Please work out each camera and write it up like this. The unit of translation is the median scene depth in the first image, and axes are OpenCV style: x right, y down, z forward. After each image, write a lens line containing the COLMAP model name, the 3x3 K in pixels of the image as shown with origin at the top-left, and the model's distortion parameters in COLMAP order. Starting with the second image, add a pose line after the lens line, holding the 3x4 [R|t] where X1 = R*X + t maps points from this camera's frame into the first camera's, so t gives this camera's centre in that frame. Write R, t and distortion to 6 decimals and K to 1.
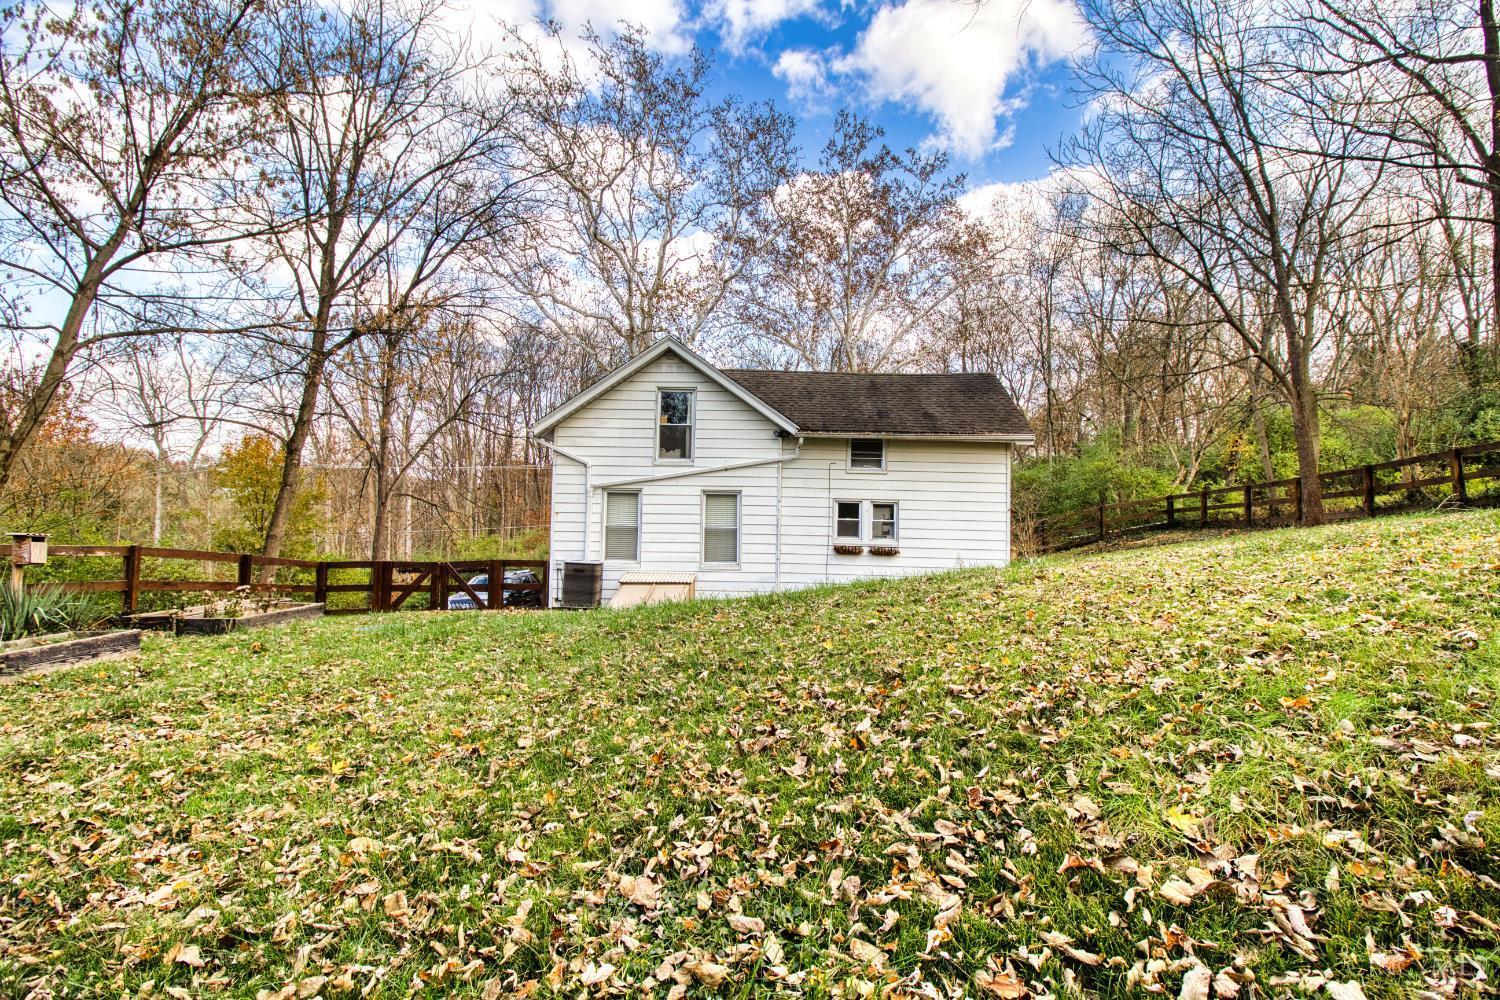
lens RADIAL K [[704.7, 0, 741.7], [0, 704.7, 495.6], [0, 0, 1]] dist [-0.002392, -0.000478]
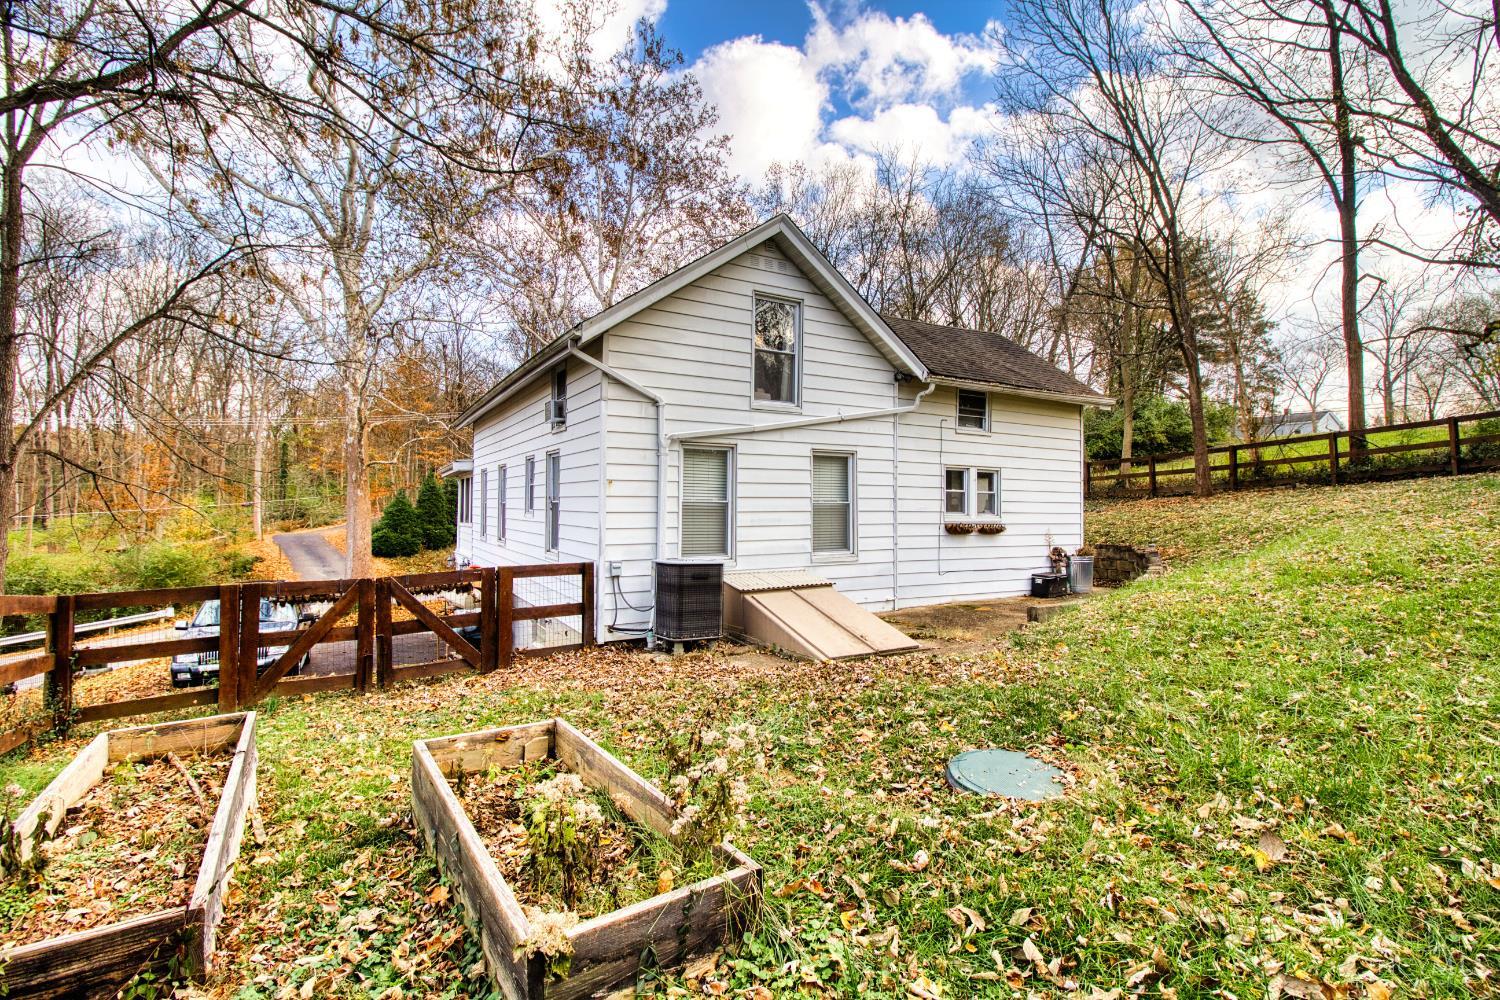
lens RADIAL K [[704.7, 0, 746.6], [0, 704.7, 495.8], [0, 0, 1]] dist [-0.002392, -0.000478]
pose [[0.853655, -0.008231, 0.520774, -0.472615], [-0.016399, 0.998955, 0.042670, 0.008794], [-0.520580, -0.044966, 0.852628, 0.436662]]
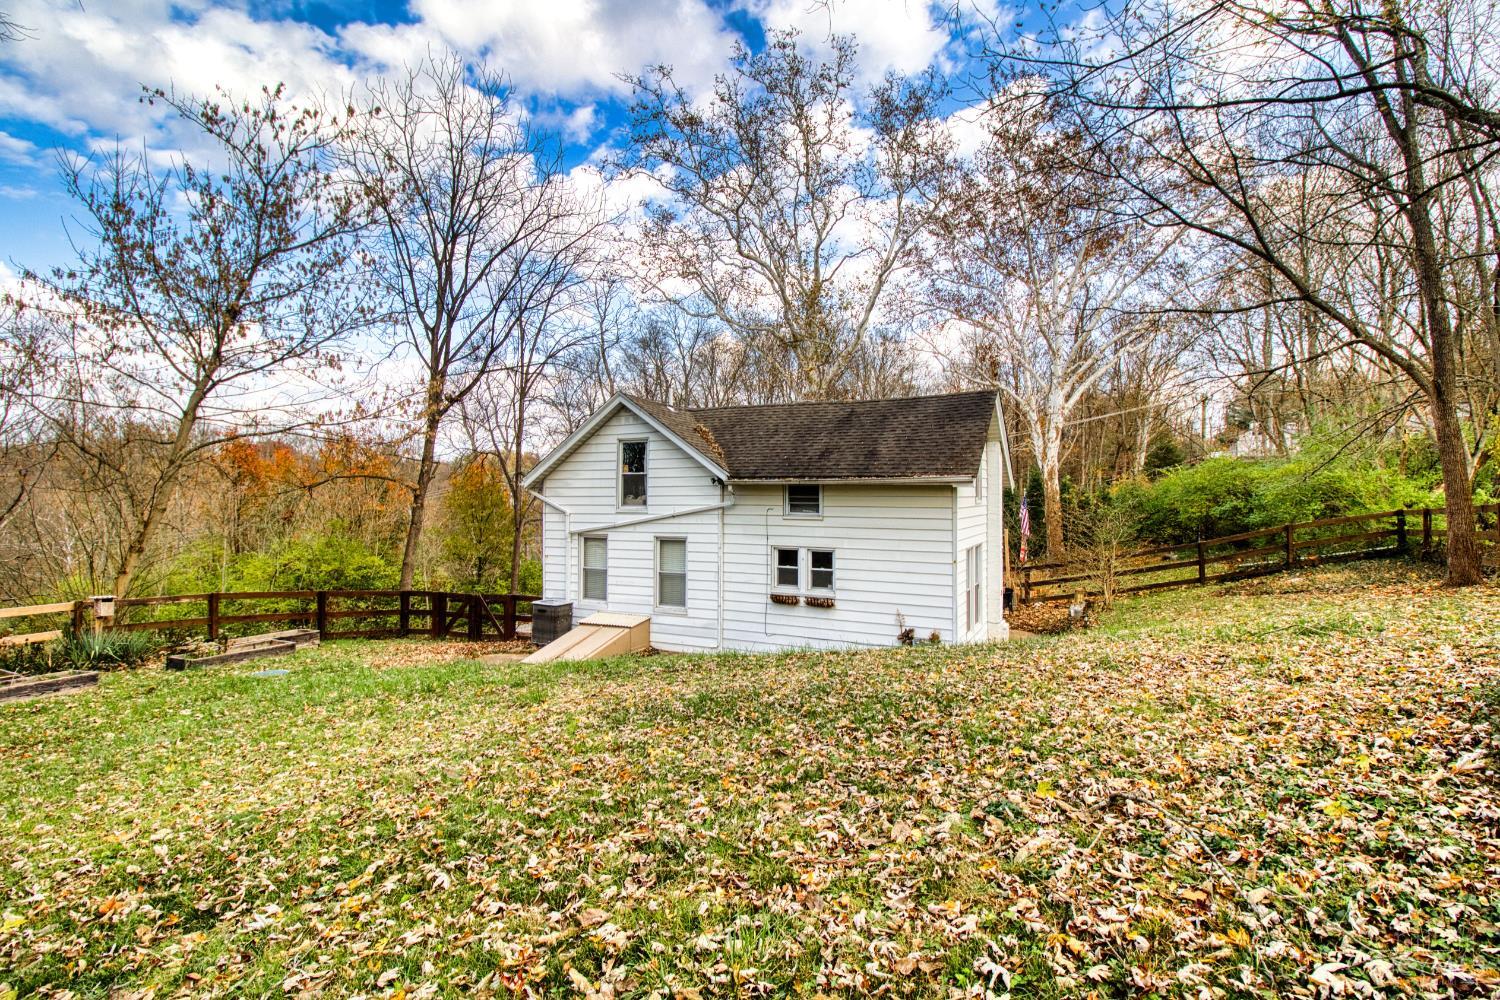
lens RADIAL K [[704.7, 0, 742.8], [0, 704.7, 508.3], [0, 0, 1]] dist [-0.002392, -0.000478]
pose [[0.907983, -0.013176, -0.418799, 0.499366], [0.031414, 0.998833, 0.036682, -0.083570], [0.417827, -0.046463, 0.907338, 0.108483]]
